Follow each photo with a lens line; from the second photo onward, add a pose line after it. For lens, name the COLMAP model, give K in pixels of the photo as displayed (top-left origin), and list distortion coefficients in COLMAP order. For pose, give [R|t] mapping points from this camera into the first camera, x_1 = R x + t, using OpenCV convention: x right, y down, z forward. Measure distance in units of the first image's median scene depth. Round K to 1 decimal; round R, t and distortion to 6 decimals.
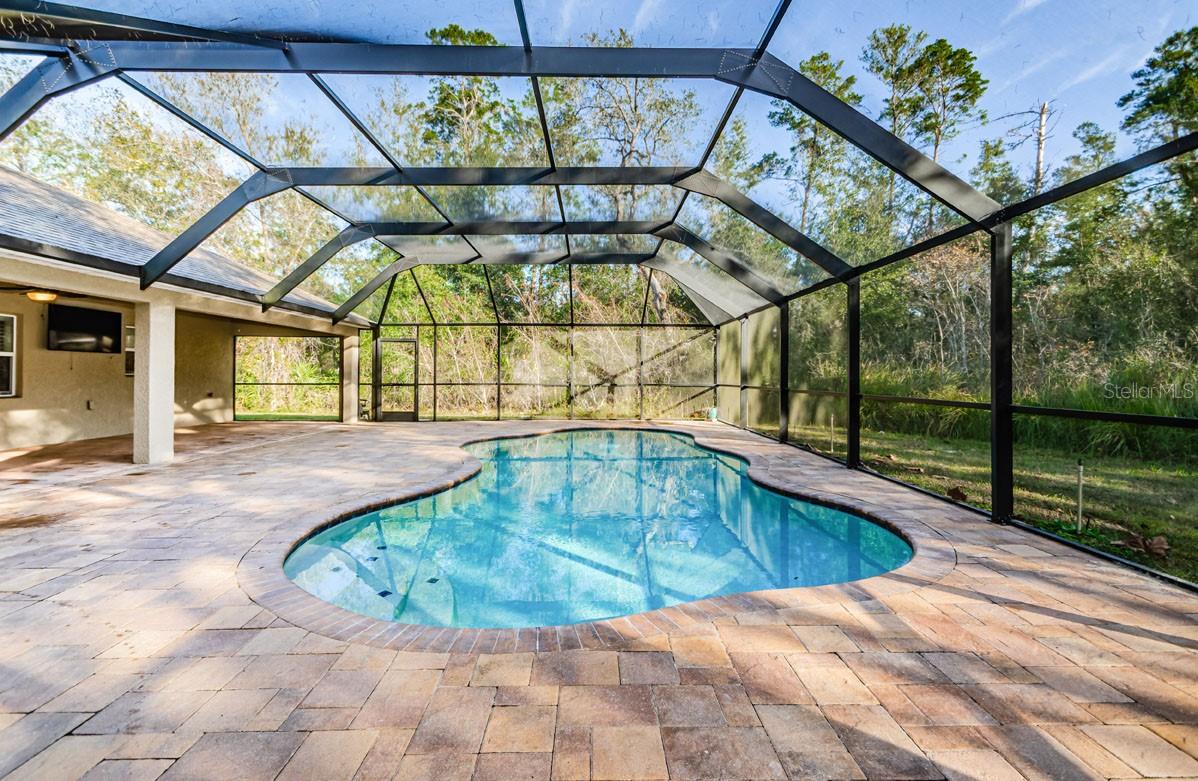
lens RADIAL K [[527.9, 0, 595.3], [0, 527.9, 373.1], [0, 0, 1]] dist [0.007958, -0.002981]
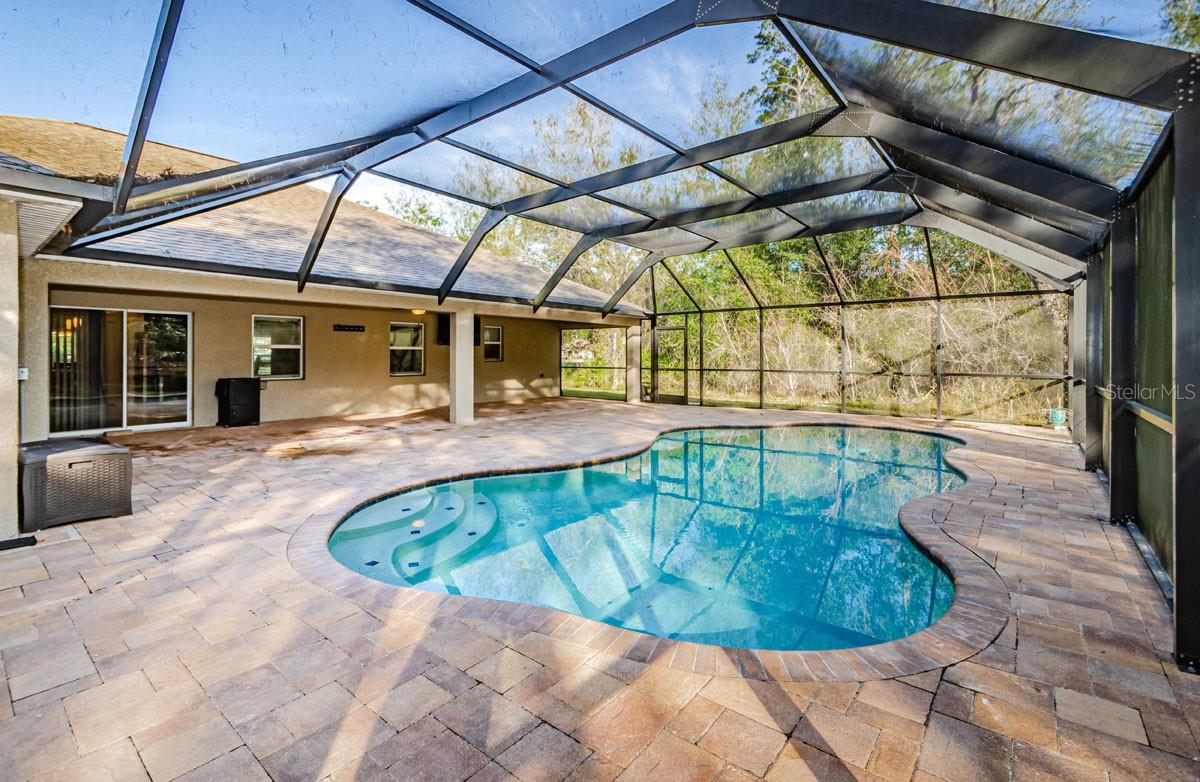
lens RADIAL K [[528.8, 0, 585.5], [0, 528.8, 356.1], [0, 0, 1]] dist [0.007958, -0.002981]
pose [[0.768110, -0.002122, -0.640315, 0.330099], [0.002689, 0.999996, -0.000088, -0.011276], [0.640312, -0.001654, 0.768113, 0.113937]]
